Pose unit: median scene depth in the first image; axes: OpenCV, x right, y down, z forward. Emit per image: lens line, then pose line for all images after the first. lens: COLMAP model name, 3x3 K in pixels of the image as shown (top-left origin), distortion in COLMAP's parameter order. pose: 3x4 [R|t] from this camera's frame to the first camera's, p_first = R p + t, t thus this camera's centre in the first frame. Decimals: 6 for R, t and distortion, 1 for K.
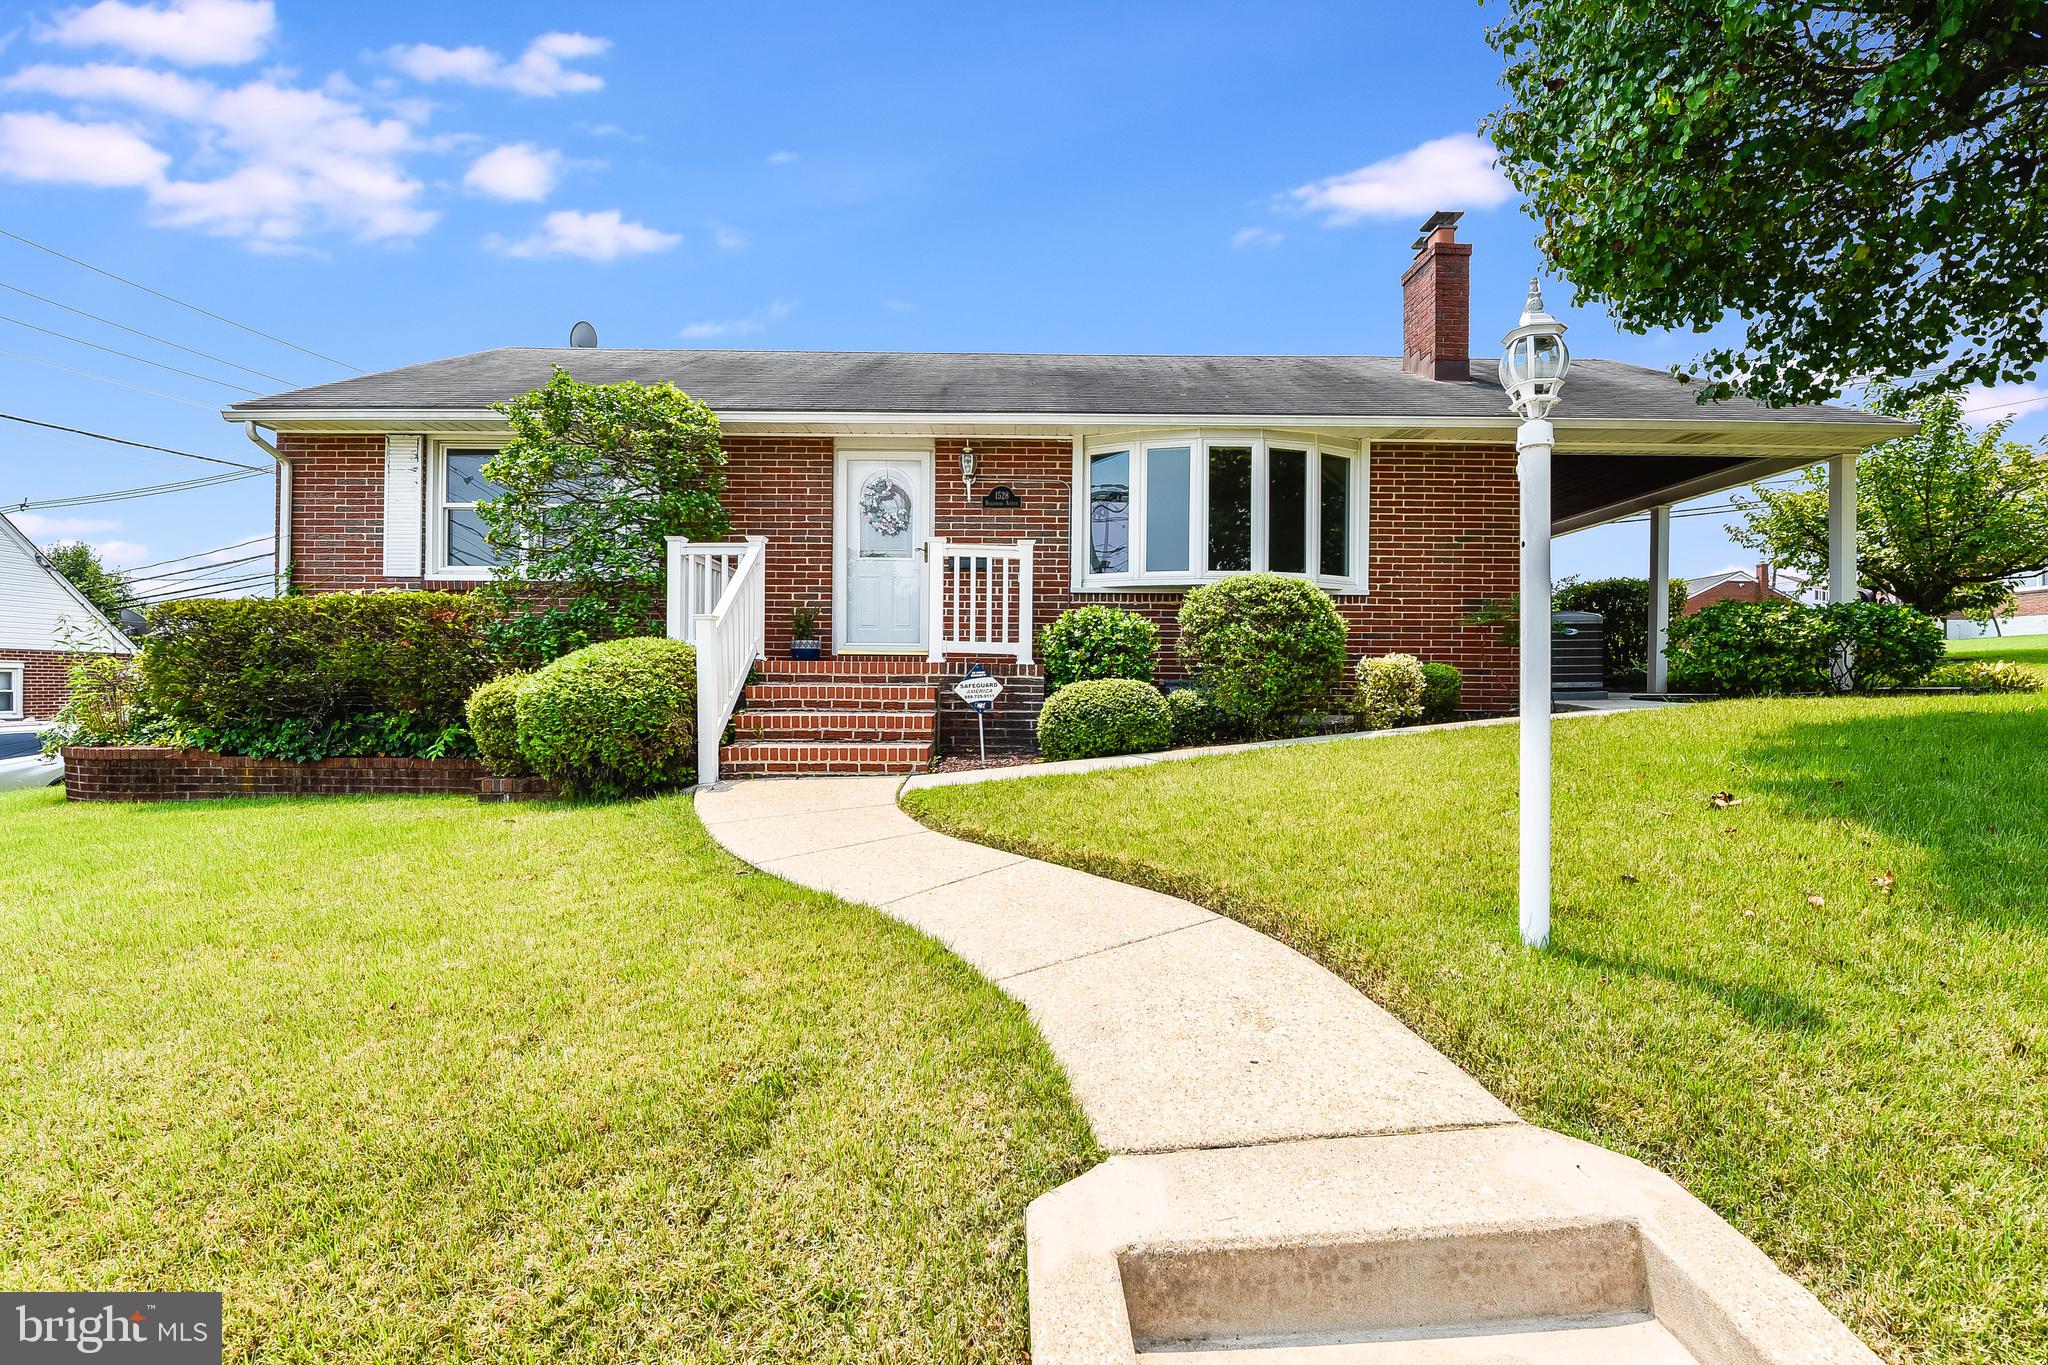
lens RADIAL K [[894.4, 0, 1044.2], [0, 894.4, 675.7], [0, 0, 1]] dist [-0.008580, -0.004099]
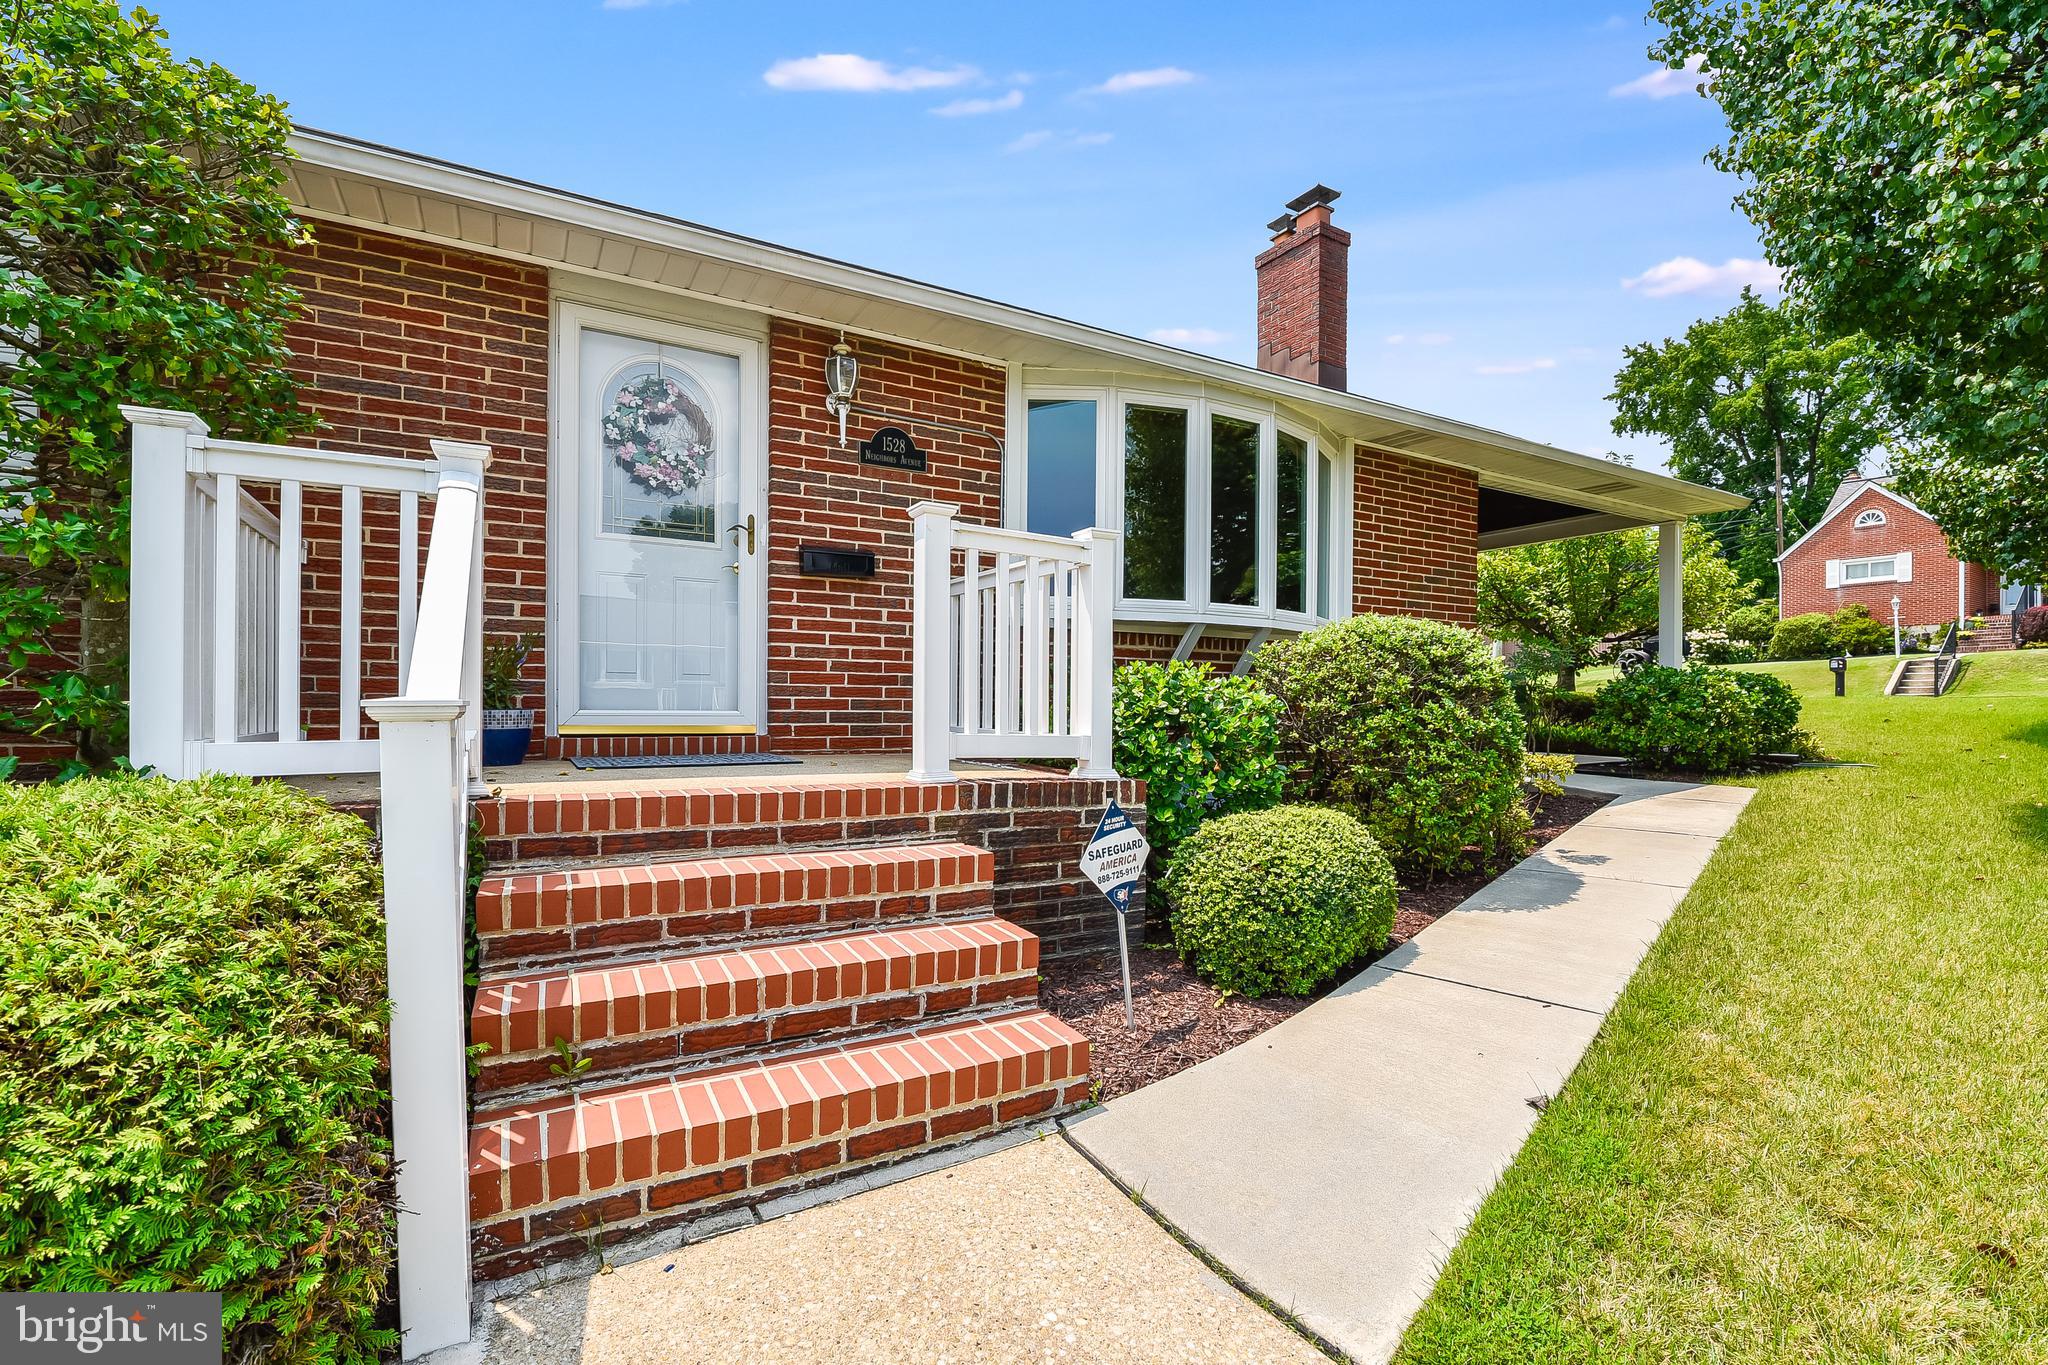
lens RADIAL K [[894.4, 0, 1045.9], [0, 894.4, 696.0], [0, 0, 1]] dist [-0.008580, -0.004099]
pose [[0.873285, 0.004909, 0.487185, -0.281511], [-0.009623, 0.999928, 0.007174, -0.059440], [-0.487115, -0.010953, 0.873269, 0.556430]]
